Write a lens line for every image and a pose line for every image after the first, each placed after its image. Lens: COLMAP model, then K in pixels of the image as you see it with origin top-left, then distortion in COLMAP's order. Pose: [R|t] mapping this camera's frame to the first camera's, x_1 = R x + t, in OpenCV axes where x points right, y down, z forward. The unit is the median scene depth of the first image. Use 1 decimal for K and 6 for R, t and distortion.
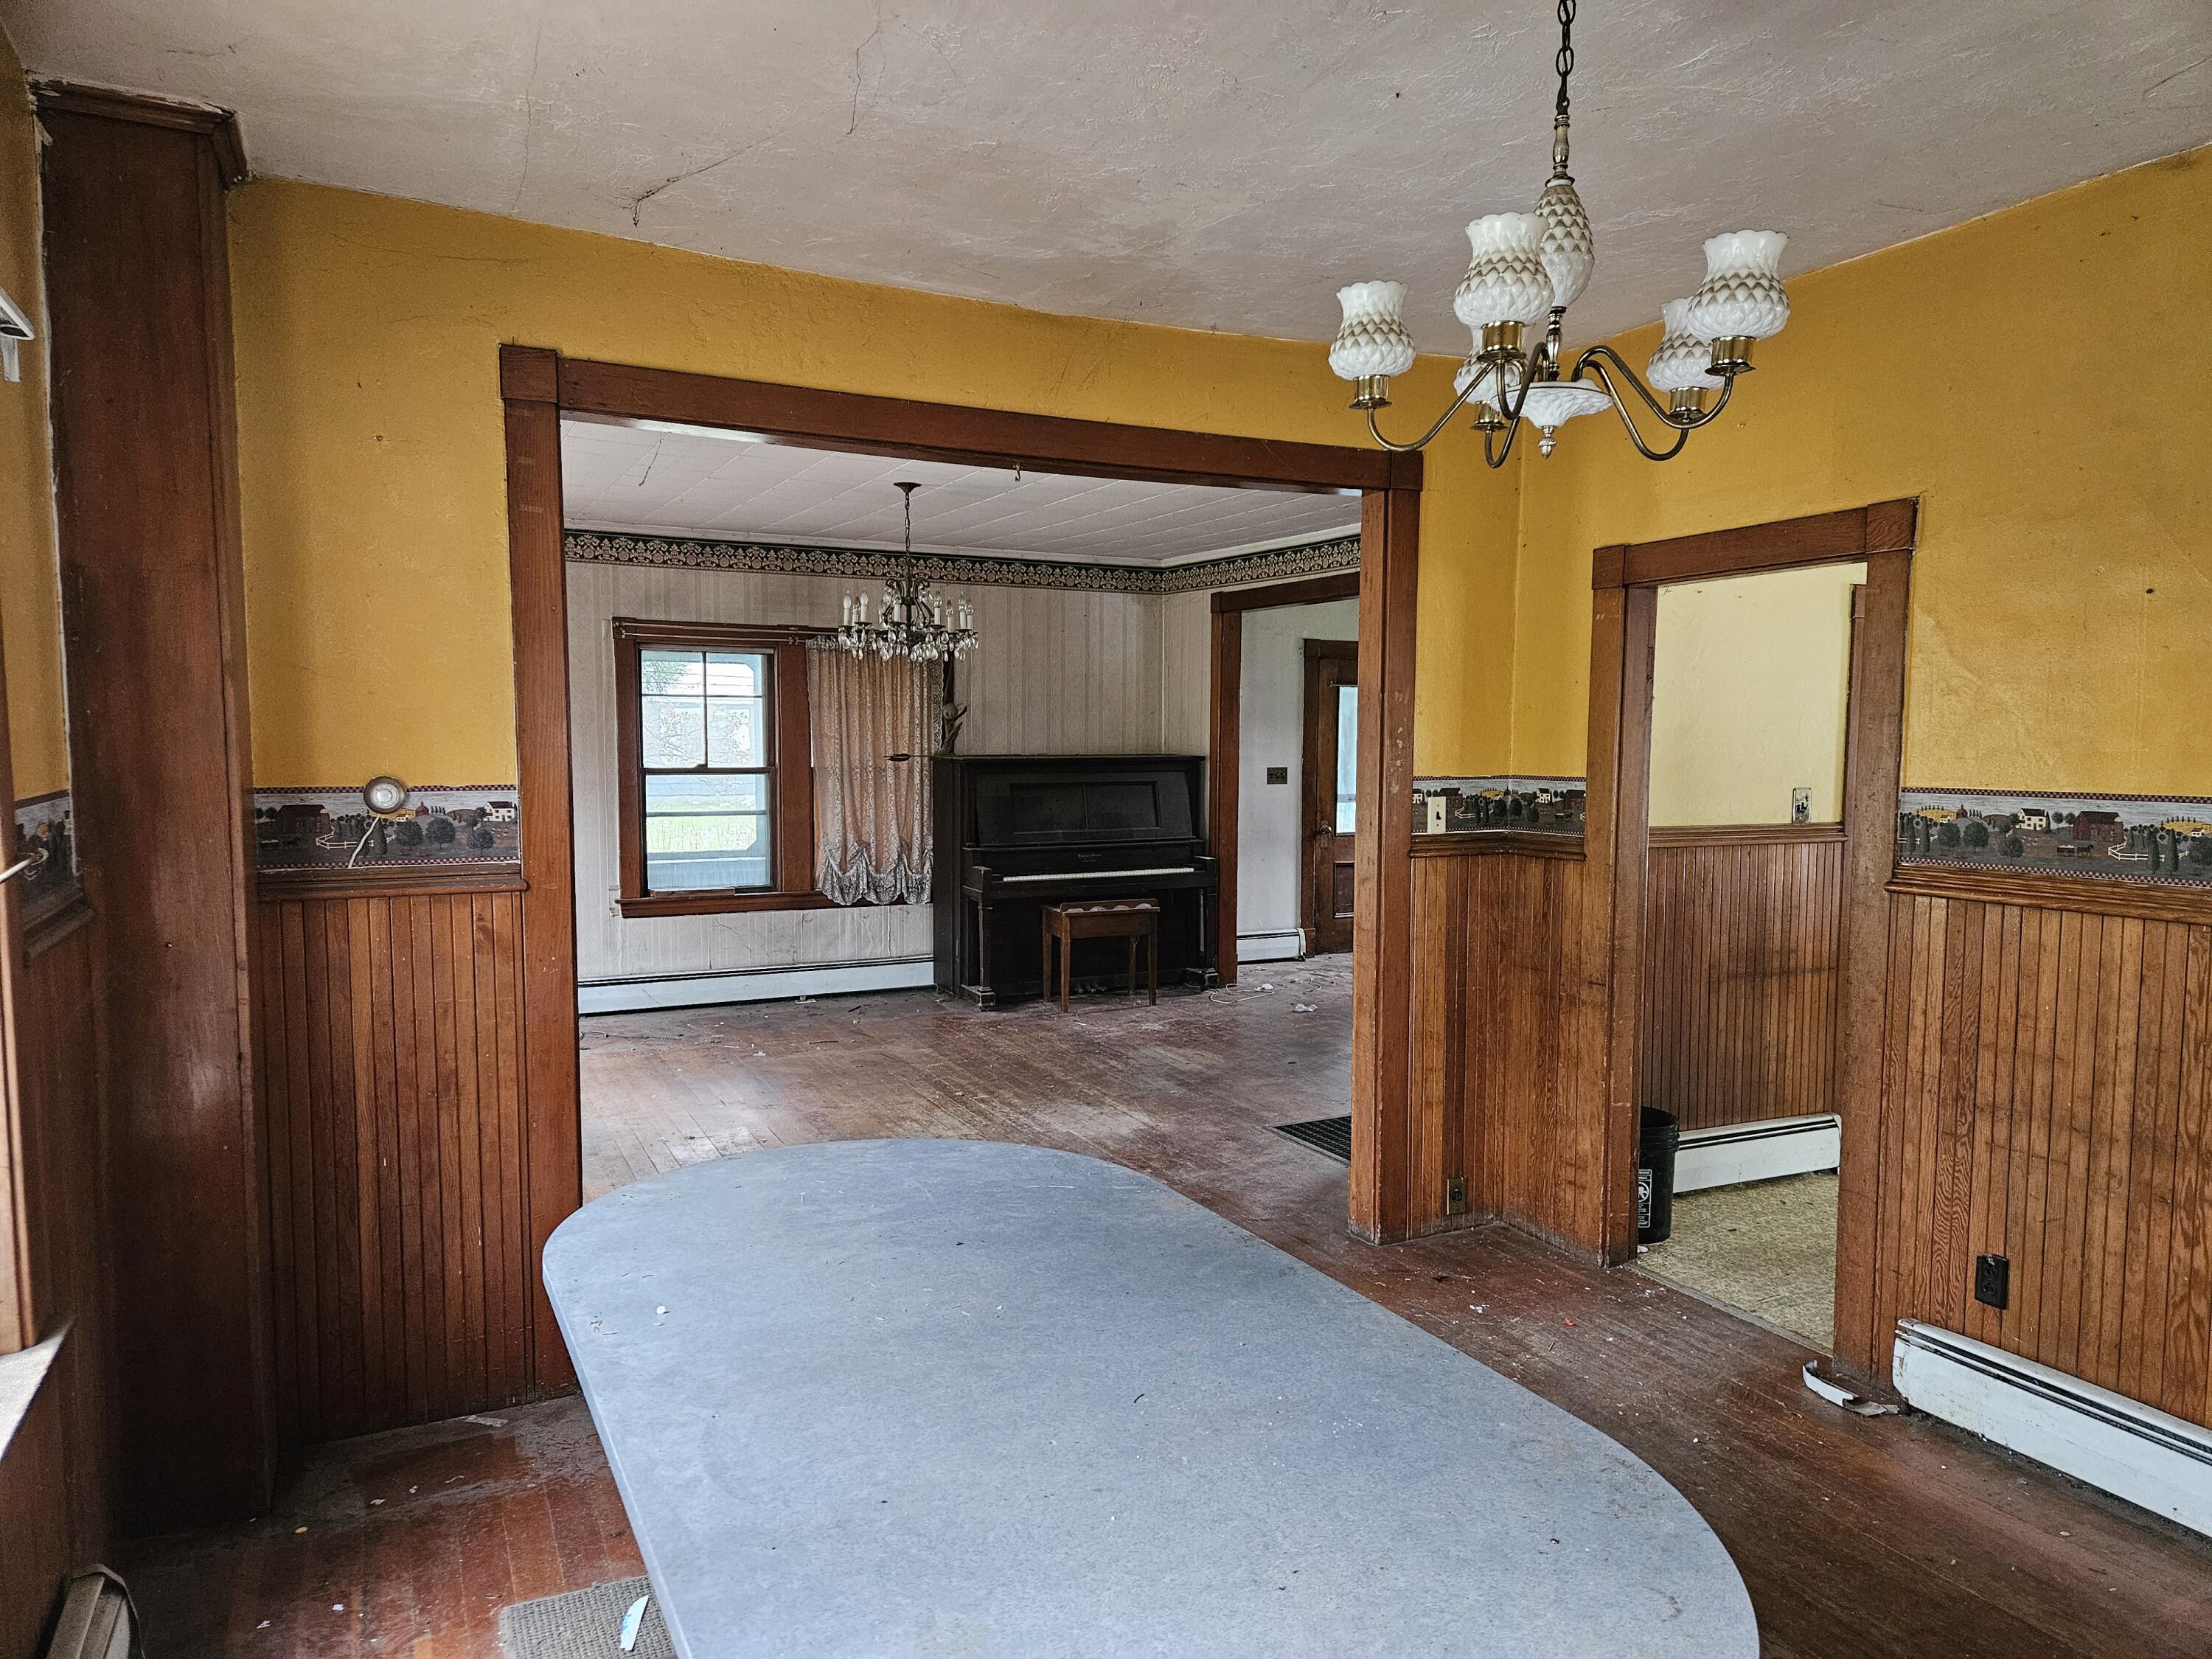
lens RADIAL K [[1465.5, 0, 1115.5], [0, 1465.5, 850.9], [0, 0, 1]] dist [0.082472, -0.069719]
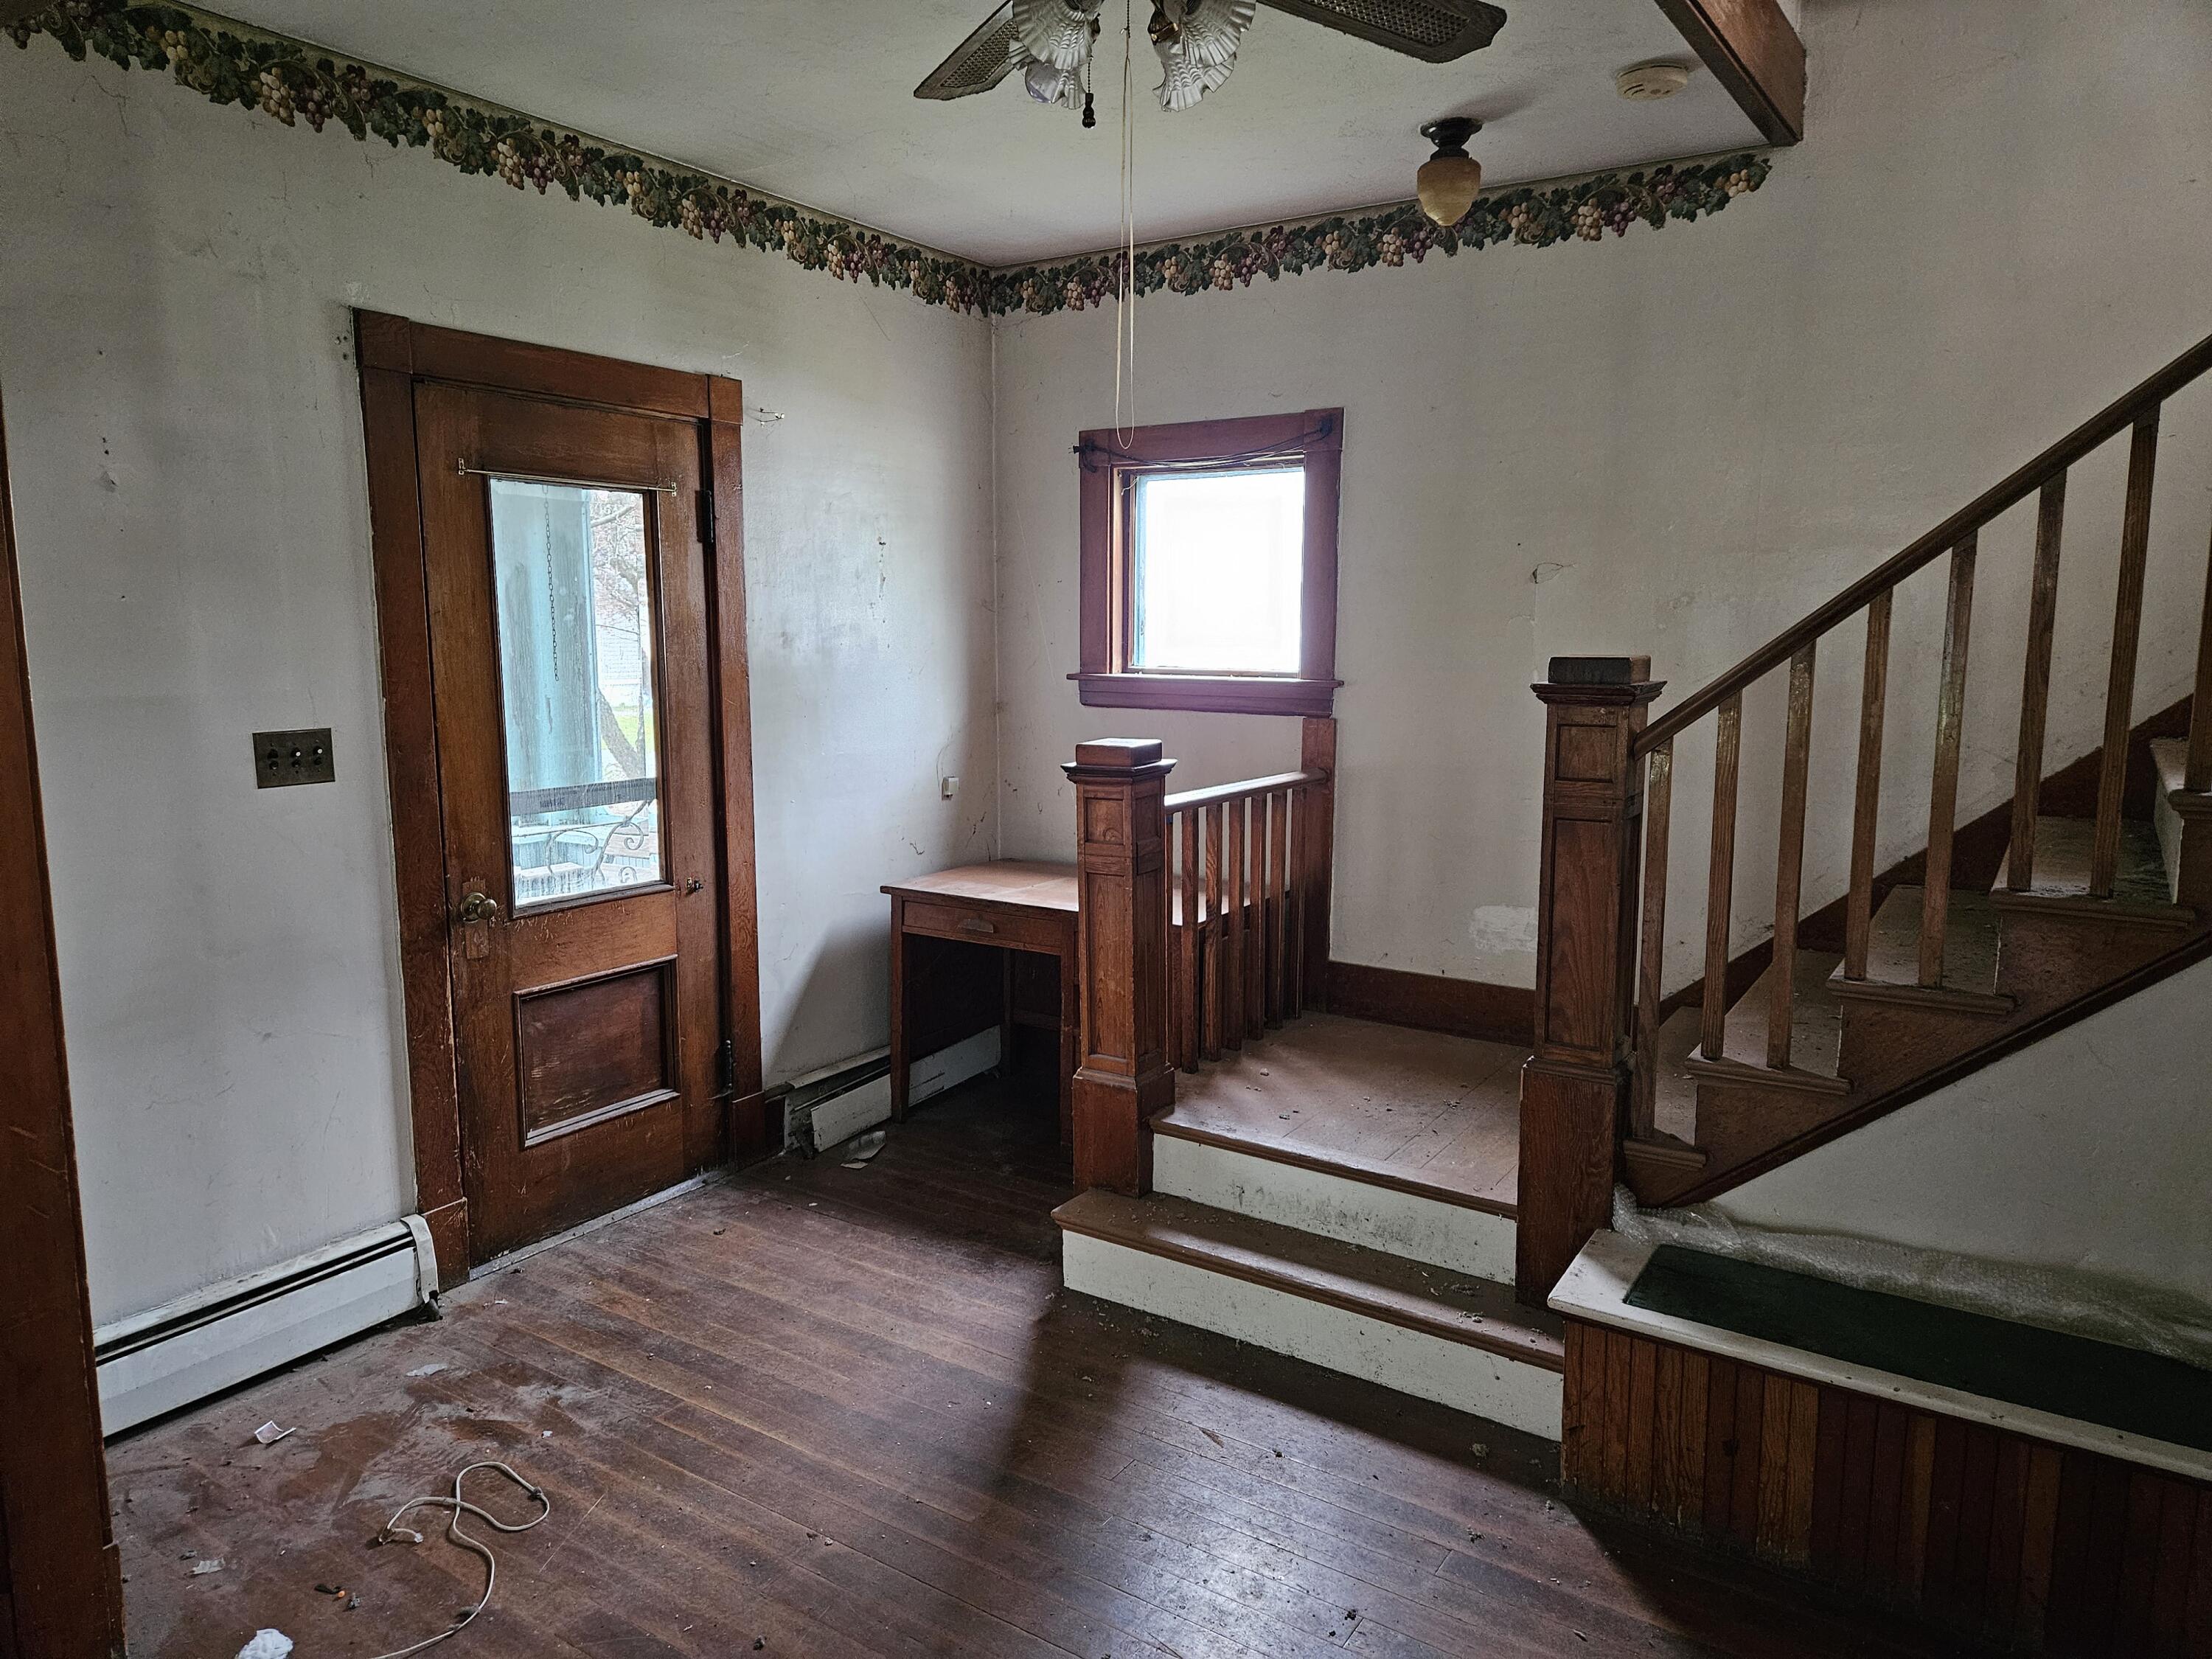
lens RADIAL K [[1465.5, 0, 1075.7], [0, 1465.5, 844.9], [0, 0, 1]] dist [0.082472, -0.069719]
pose [[0.867836, -0.078296, 0.490643, 0.115383], [0.042275, 0.995561, 0.084094, -0.061848], [-0.495049, -0.052237, 0.867293, 0.765720]]
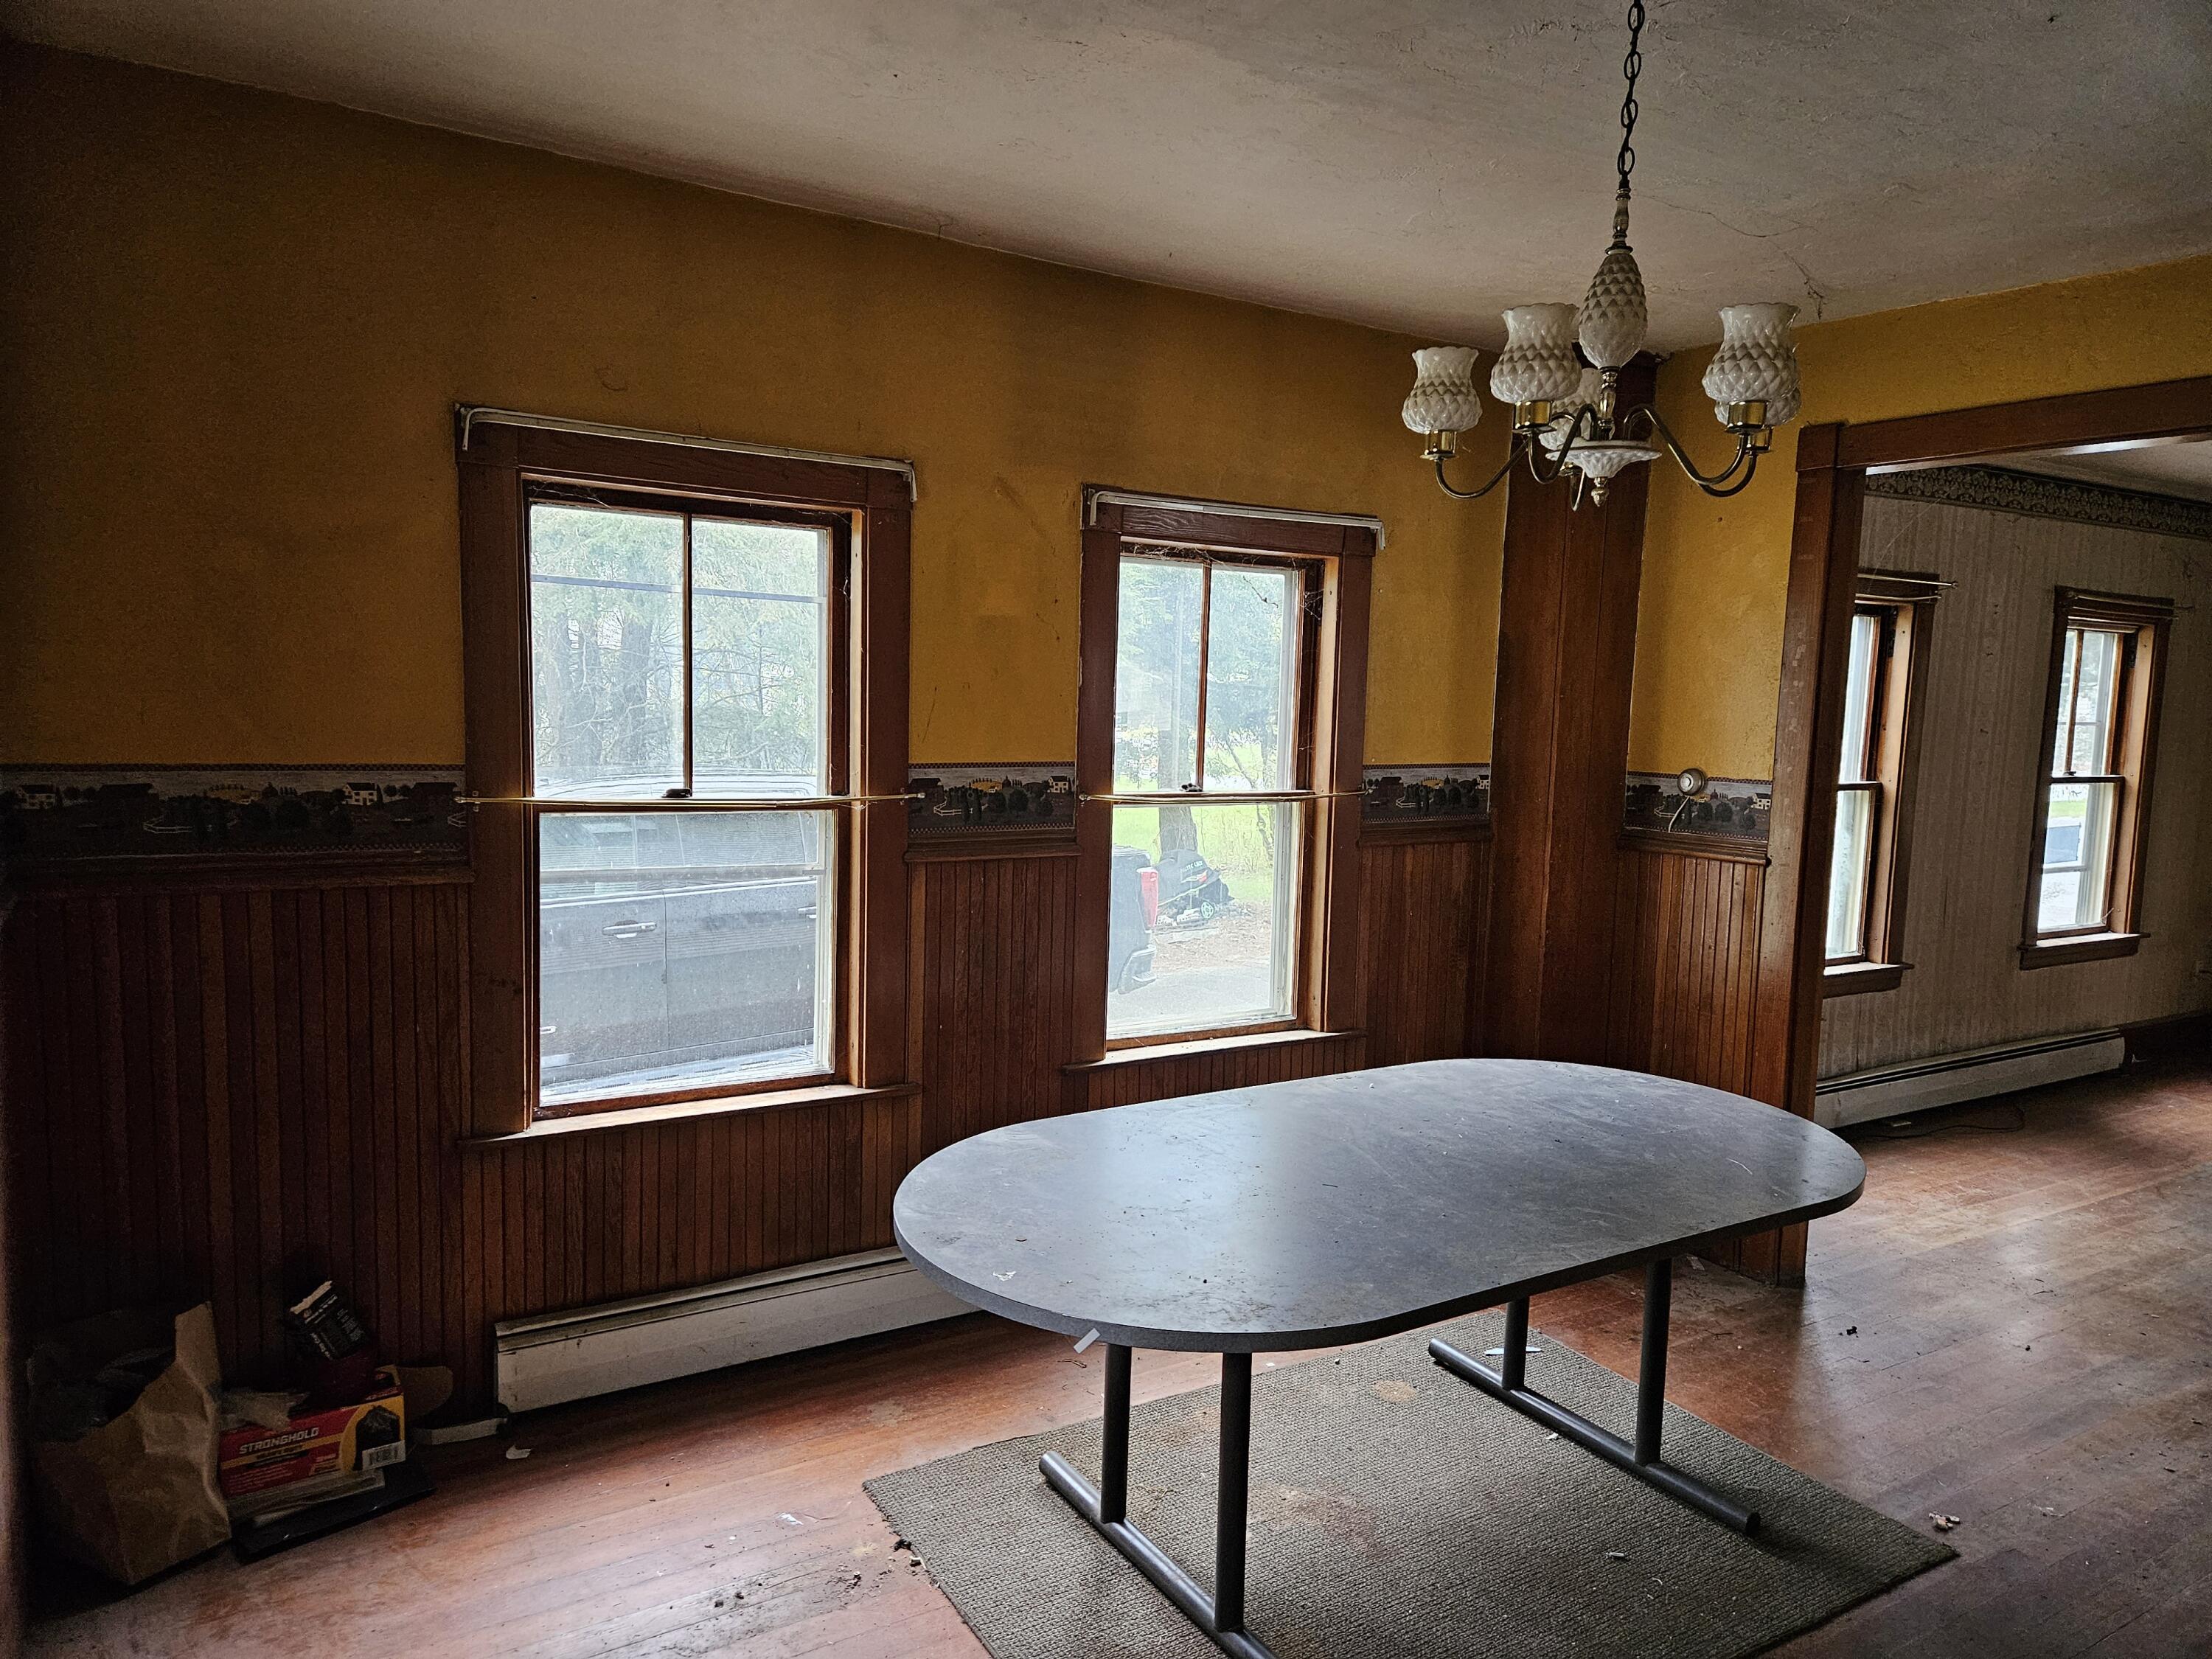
lens RADIAL K [[1465.5, 0, 1118.9], [0, 1465.5, 850.8], [0, 0, 1]] dist [0.082472, -0.069719]
pose [[0.094728, 0.107810, -0.989648, 0.314515], [-0.107711, 0.989392, 0.097472, -0.019585], [0.989659, 0.097362, 0.105336, 0.130038]]
